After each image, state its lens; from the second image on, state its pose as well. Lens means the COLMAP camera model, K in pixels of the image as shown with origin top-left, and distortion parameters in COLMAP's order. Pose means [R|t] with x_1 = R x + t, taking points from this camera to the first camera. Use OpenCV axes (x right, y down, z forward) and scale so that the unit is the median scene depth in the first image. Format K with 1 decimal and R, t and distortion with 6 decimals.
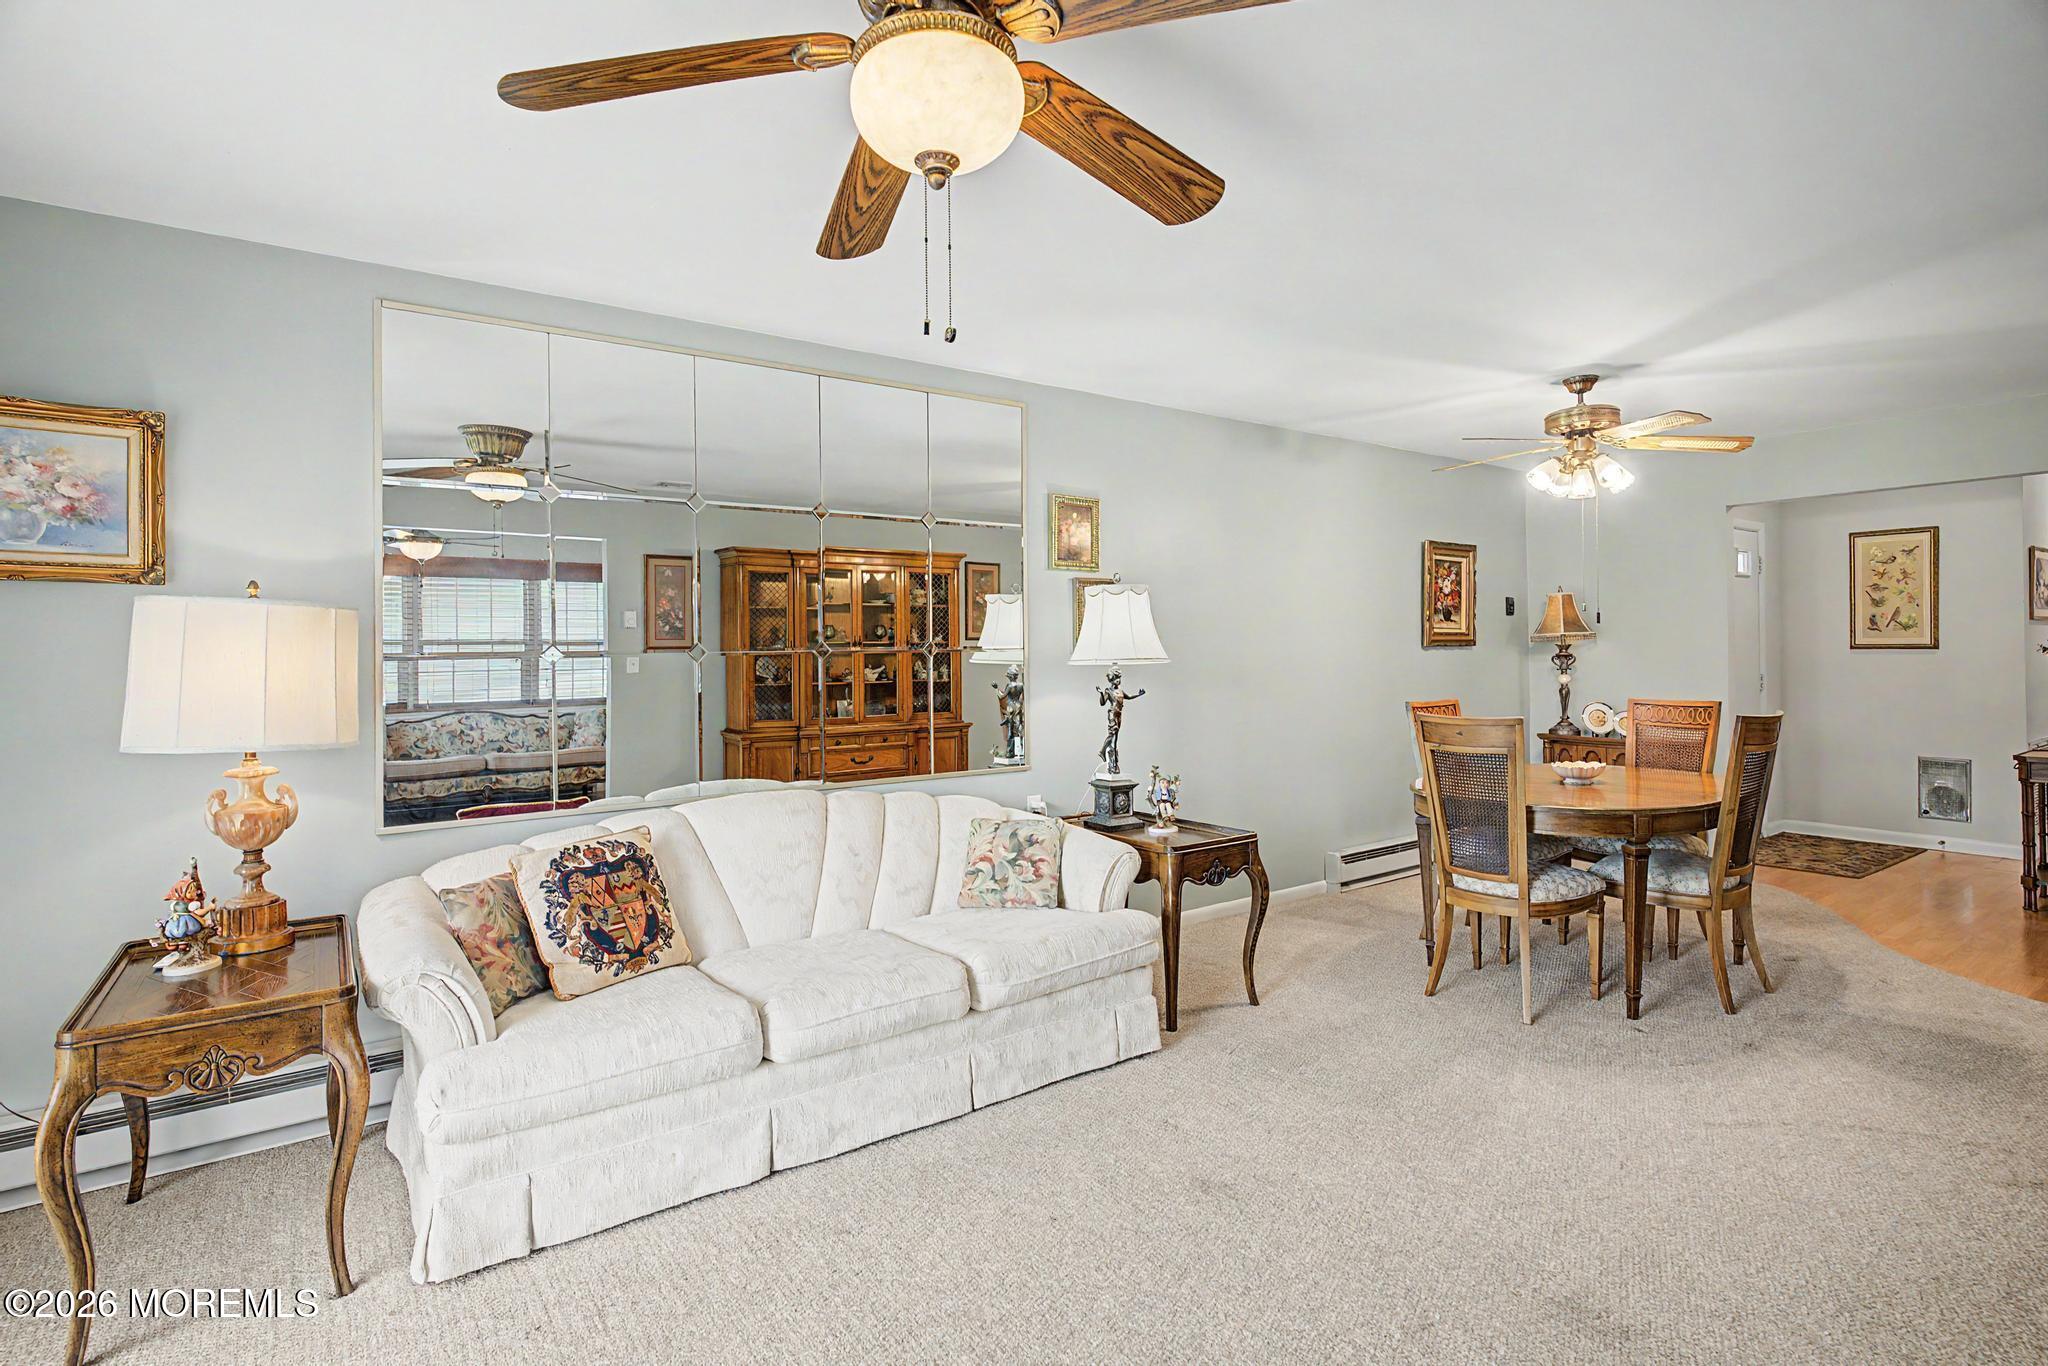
lens RADIAL K [[985.7, 0, 1027.2], [0, 985.7, 659.9], [0, 0, 1]] dist [-0.020812, -0.000124]
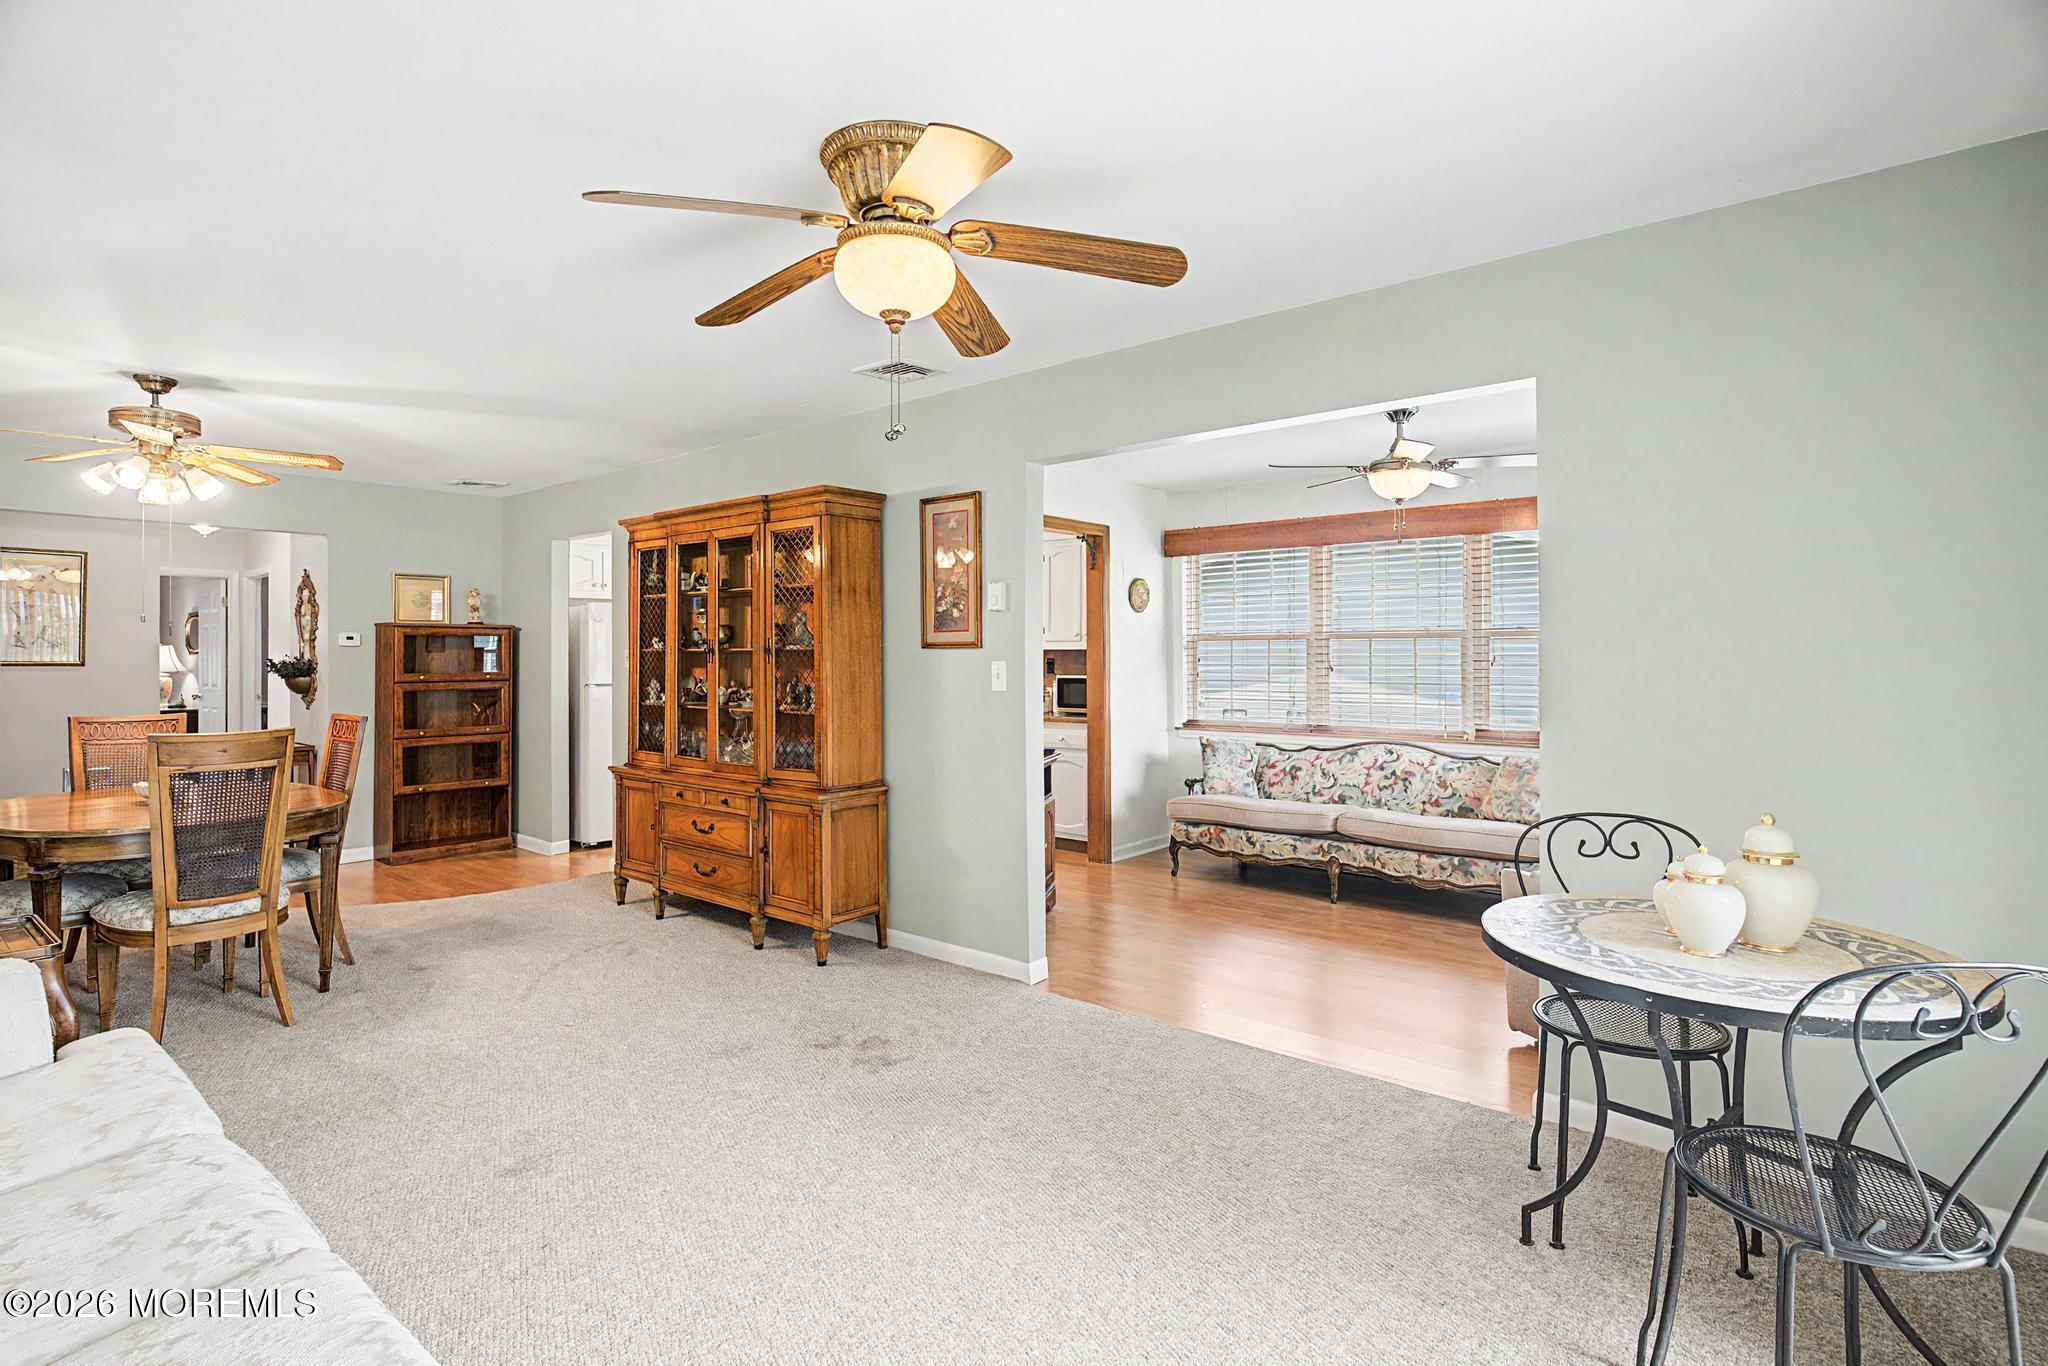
lens RADIAL K [[985.7, 0, 1027.2], [0, 985.7, 659.9], [0, 0, 1]] dist [-0.020812, -0.000124]
pose [[-0.272317, 0.012593, 0.962125, -0.611056], [0.011752, 0.999883, -0.009761, 0.006404], [-0.962136, 0.008649, -0.272433, 0.475586]]
